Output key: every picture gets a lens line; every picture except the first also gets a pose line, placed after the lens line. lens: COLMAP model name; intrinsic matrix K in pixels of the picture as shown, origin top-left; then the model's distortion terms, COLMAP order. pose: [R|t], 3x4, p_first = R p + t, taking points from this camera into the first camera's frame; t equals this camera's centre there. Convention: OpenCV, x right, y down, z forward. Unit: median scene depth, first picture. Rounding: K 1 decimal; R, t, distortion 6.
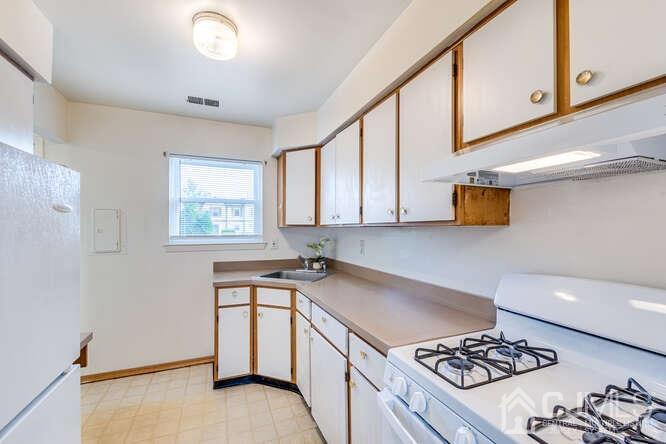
lens RADIAL K [[287.9, 0, 335.9], [0, 287.9, 227.3], [0, 0, 1]] dist [0.001305, 0.000215]
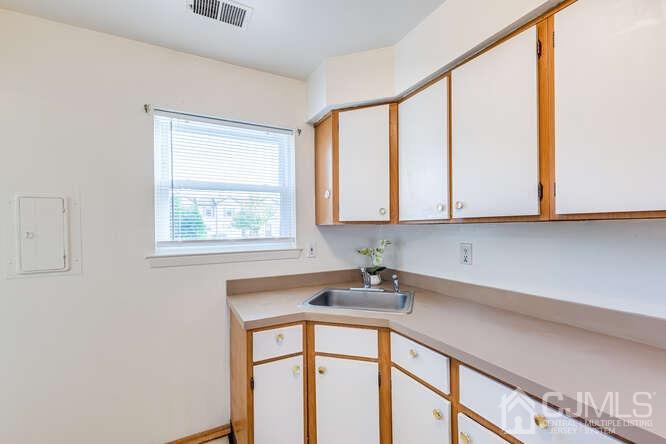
lens RADIAL K [[287.9, 0, 335.9], [0, 287.9, 227.3], [0, 0, 1]] dist [0.001305, 0.000215]
pose [[0.995775, -0.012423, 0.090985, -0.259927], [0.012482, 0.999922, -0.000079, 0.004785], [-0.090977, 0.001214, 0.995852, 0.364210]]
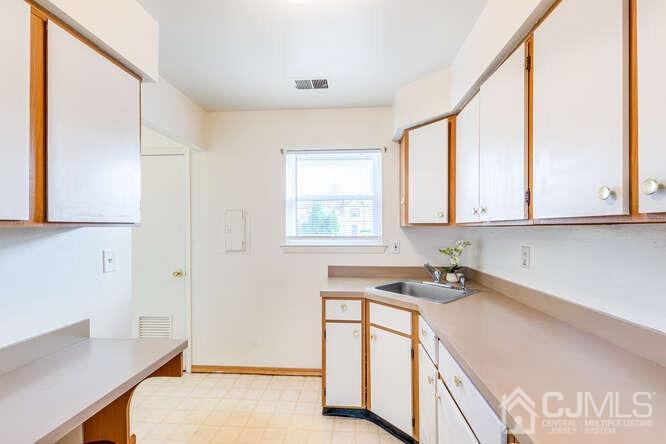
lens RADIAL K [[287.9, 0, 335.9], [0, 287.9, 227.3], [0, 0, 1]] dist [0.001305, 0.000215]
pose [[0.894425, -0.002775, -0.447208, -0.000329], [0.002497, 0.999996, -0.001212, 0.002052], [0.447210, -0.000033, 0.894429, 0.225450]]
